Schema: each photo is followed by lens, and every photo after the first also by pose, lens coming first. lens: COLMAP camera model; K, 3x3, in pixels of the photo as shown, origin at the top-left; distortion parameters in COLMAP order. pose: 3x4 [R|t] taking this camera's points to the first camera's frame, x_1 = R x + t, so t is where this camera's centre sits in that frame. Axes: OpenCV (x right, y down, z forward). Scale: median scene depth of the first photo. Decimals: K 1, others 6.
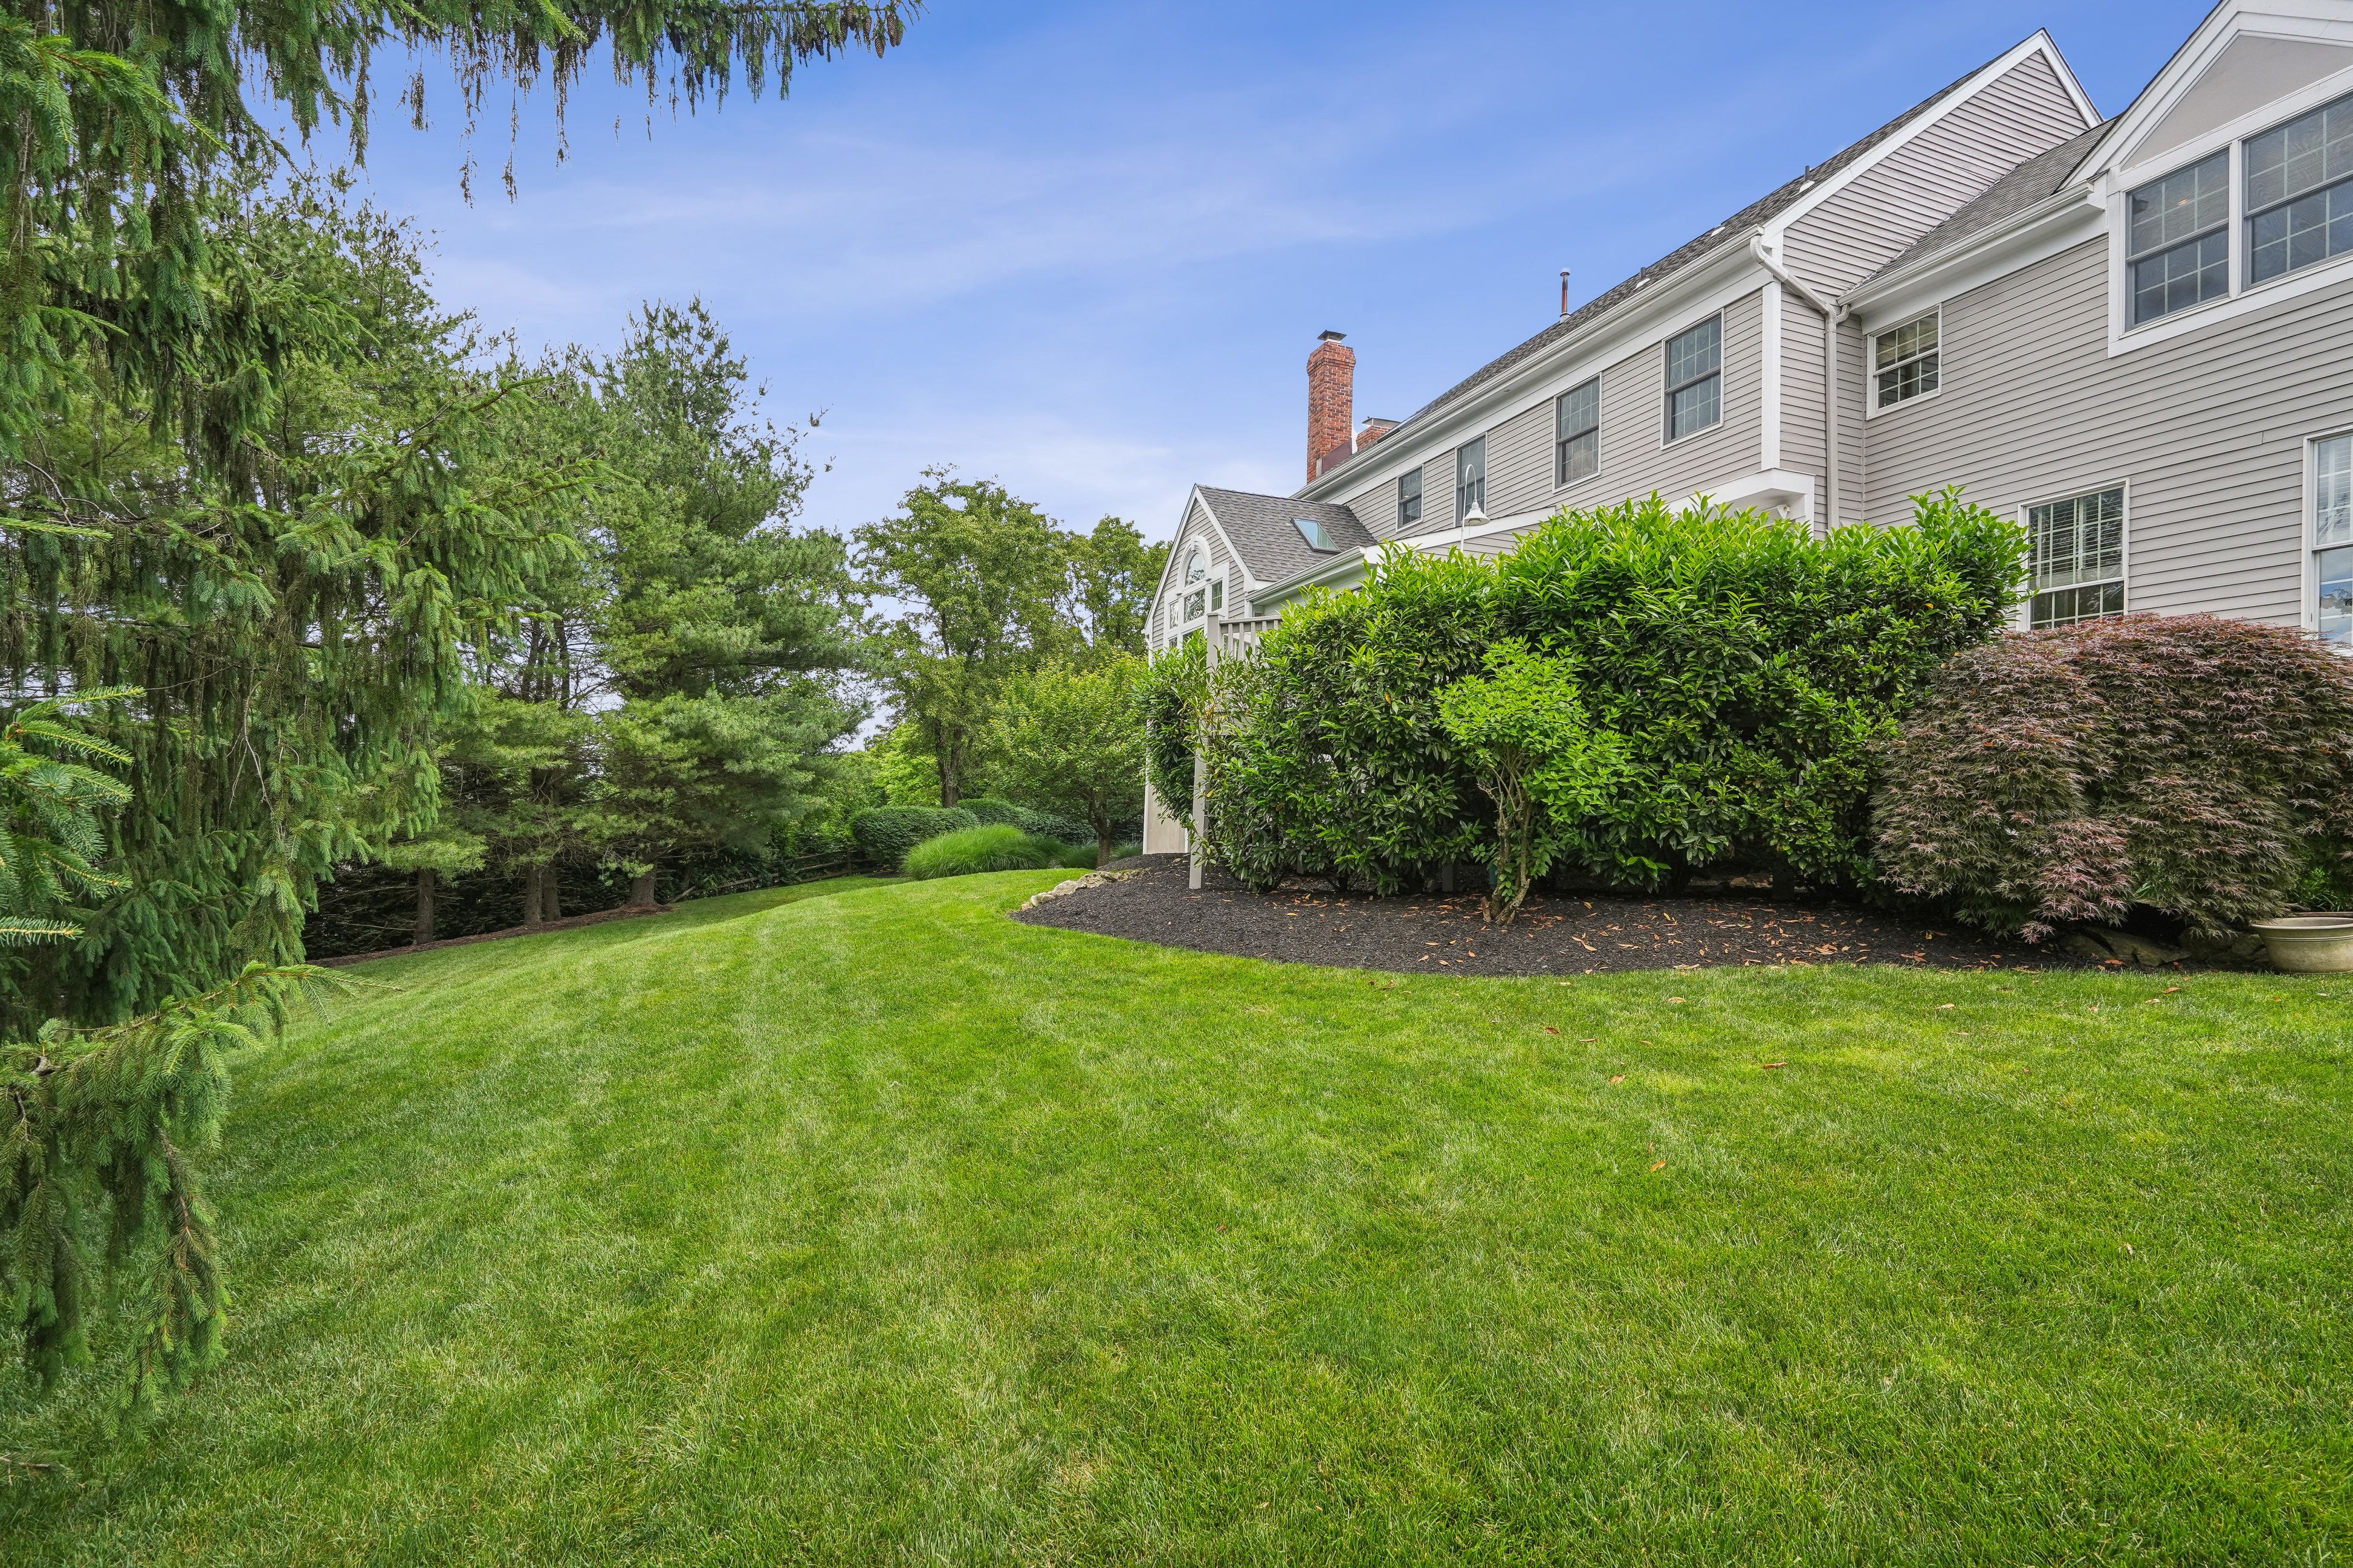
lens RADIAL K [[1092.9, 0, 1176.5], [0, 1092.9, 784.0], [0, 0, 1]] dist [0.009375, 0.000139]
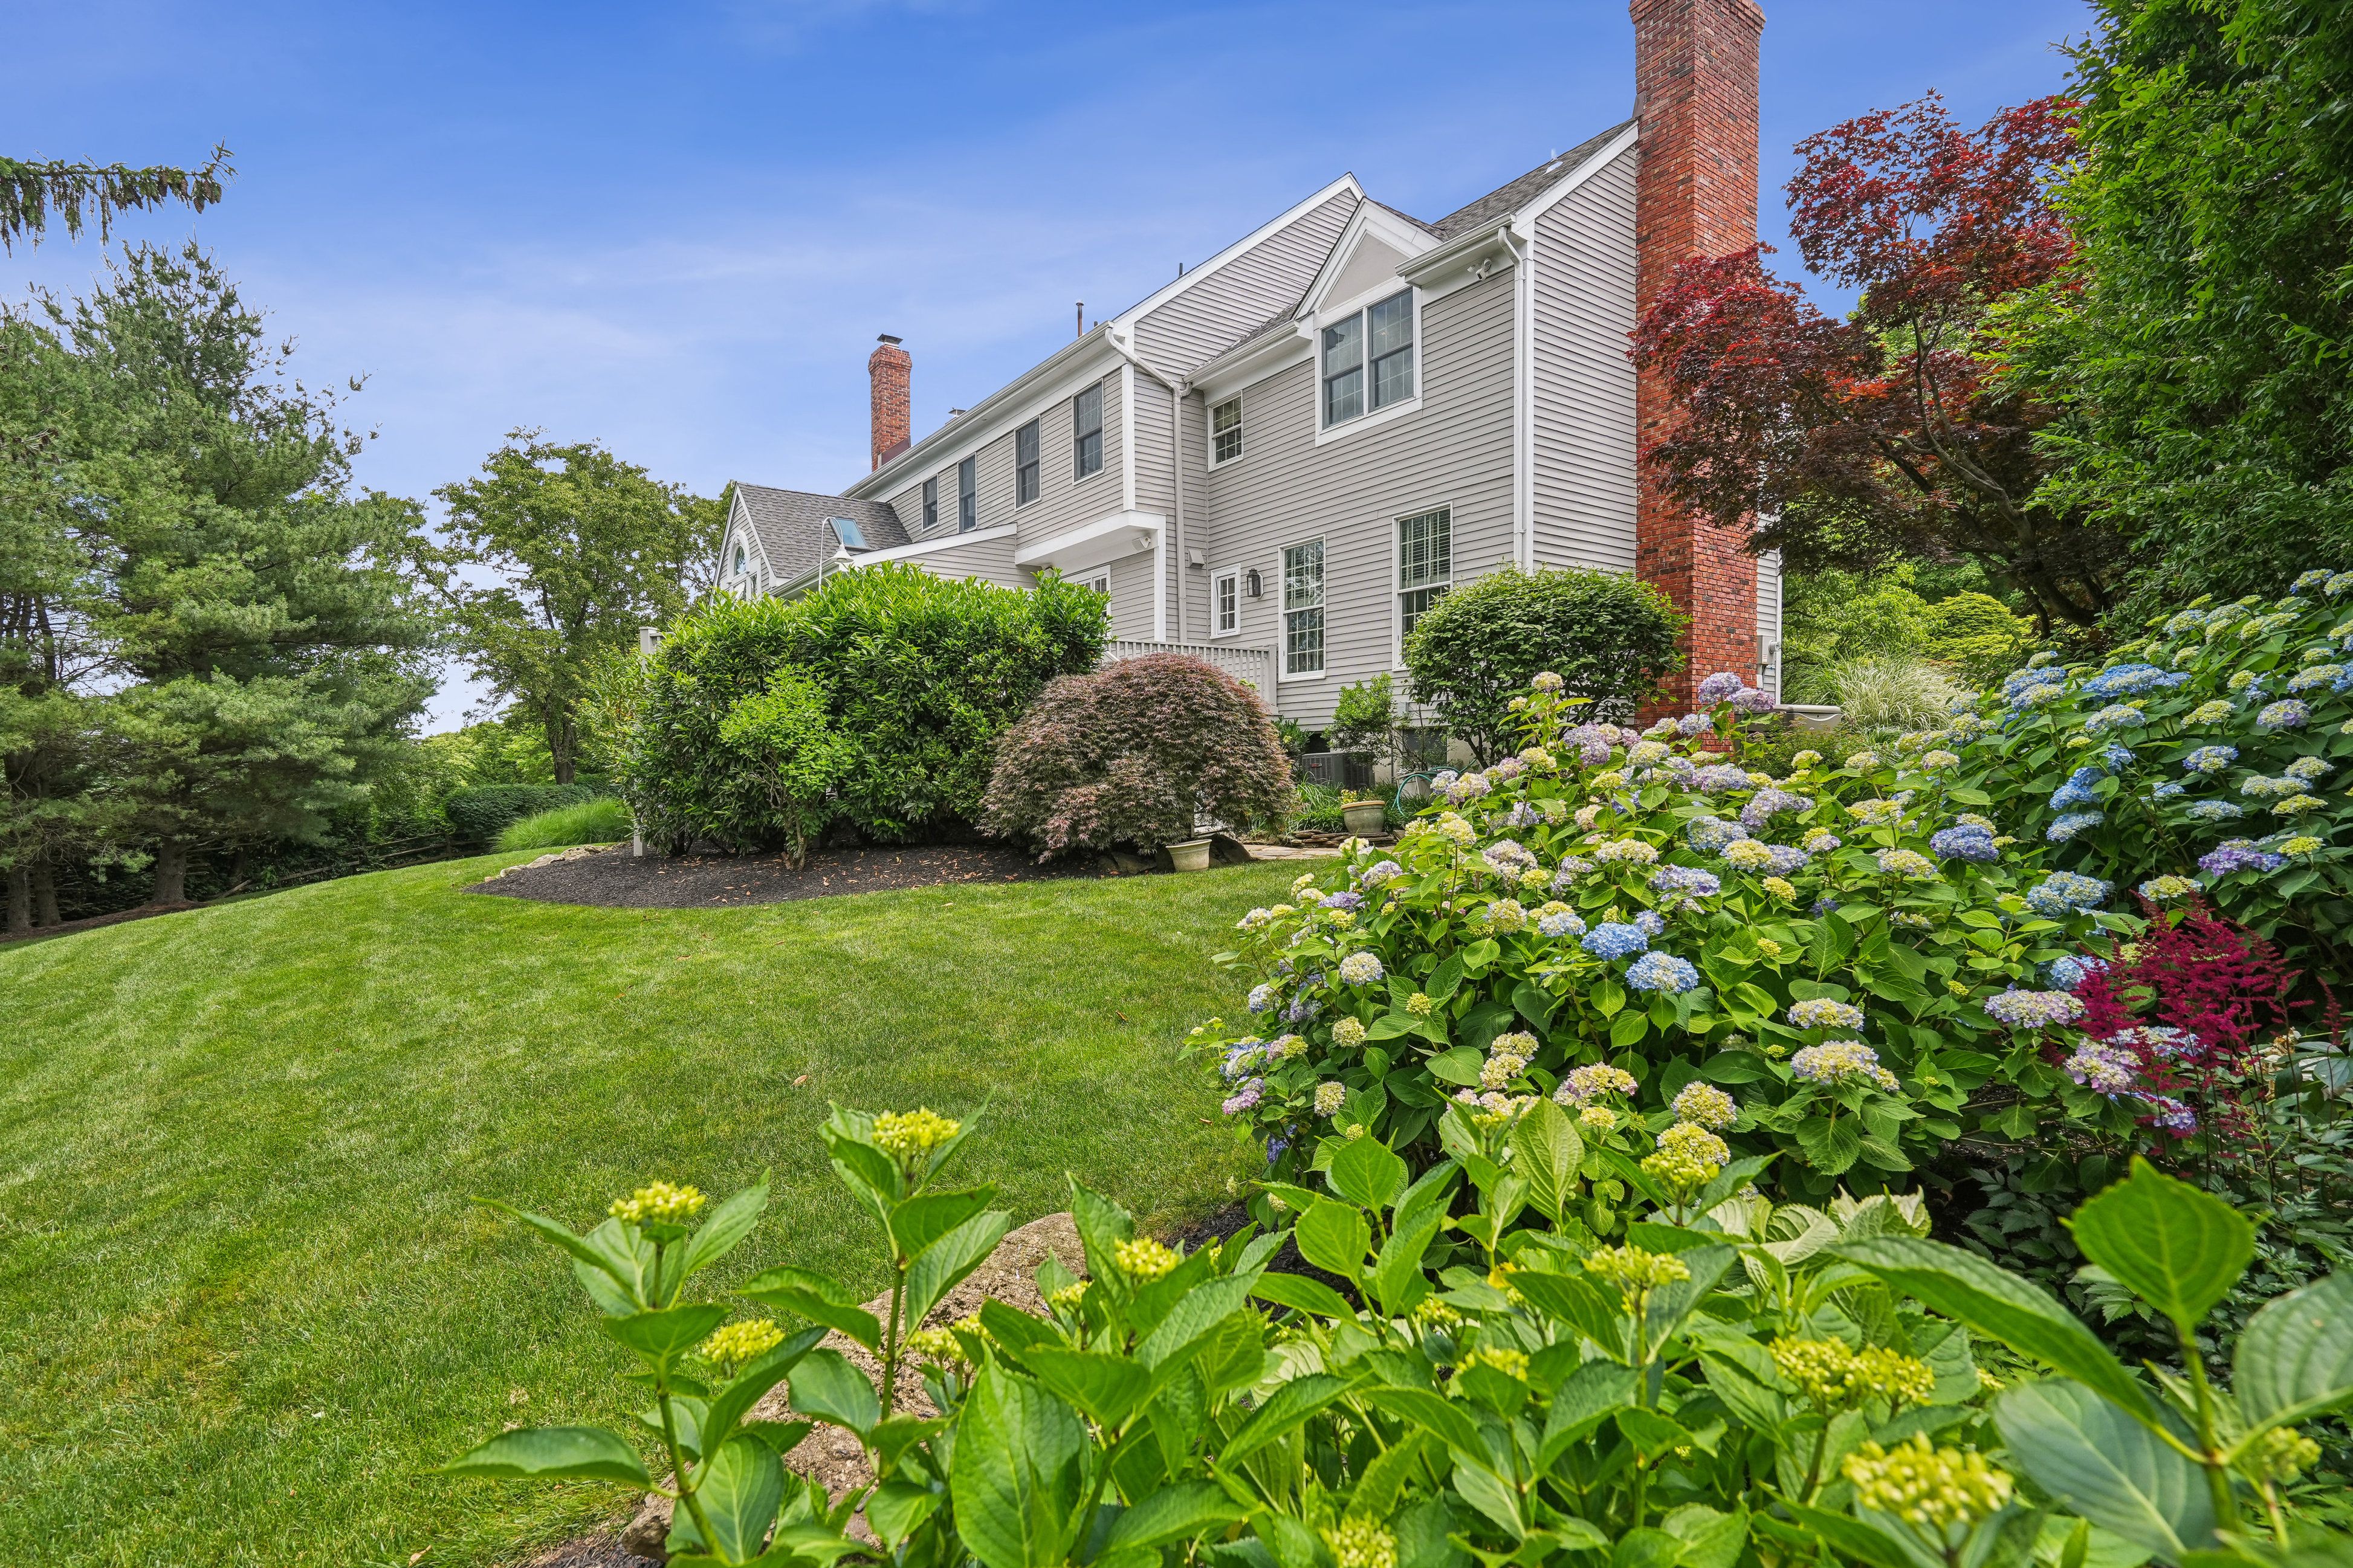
lens RADIAL K [[1092.9, 0, 1176.5], [0, 1092.9, 784.0], [0, 0, 1]] dist [0.009375, 0.000139]
pose [[0.967179, -0.038462, 0.251169, 0.127531], [0.028207, 0.998620, 0.044303, -0.009091], [-0.252527, -0.035764, 0.966929, -0.138204]]
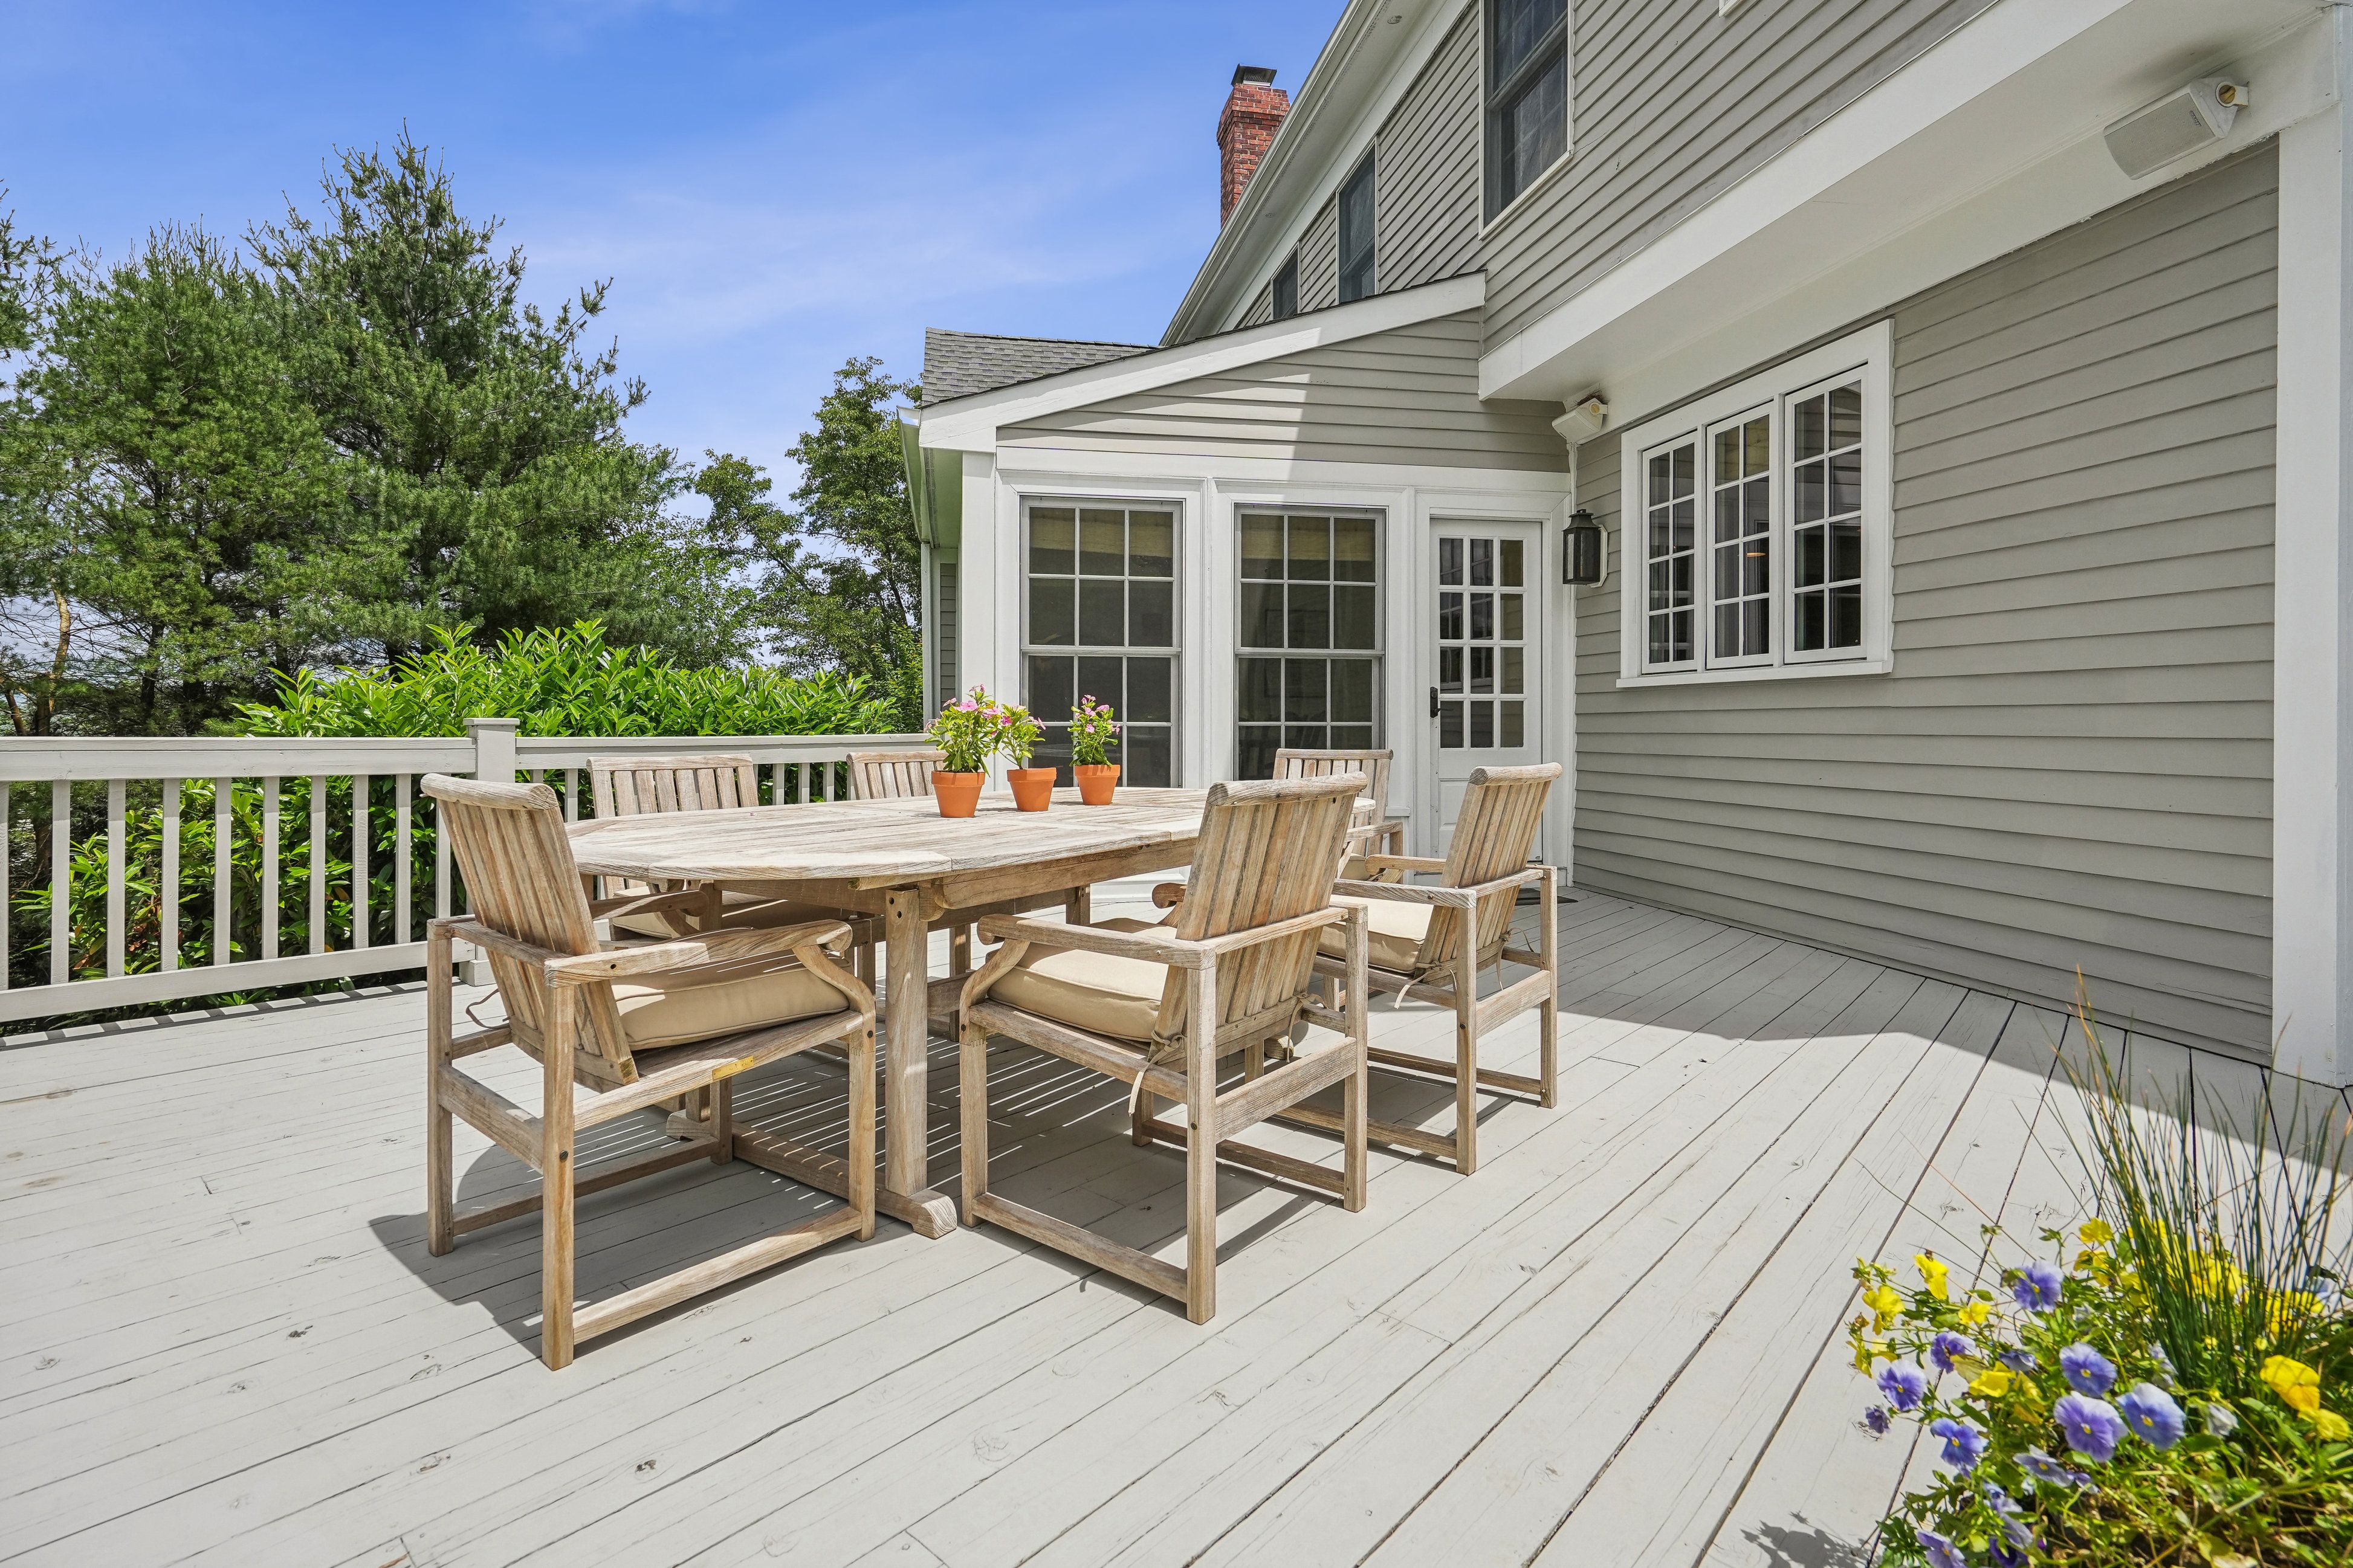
lens RADIAL K [[1126.3, 0, 1178.3], [0, 1126.3, 723.7], [0, 0, 1]] dist [0.000893, 0.000008]
pose [[0.988918, -0.032852, -0.144785, 0.183934], [0.035994, 0.999169, 0.019133, -0.066318], [0.144036, -0.024132, 0.989278, 0.376917]]
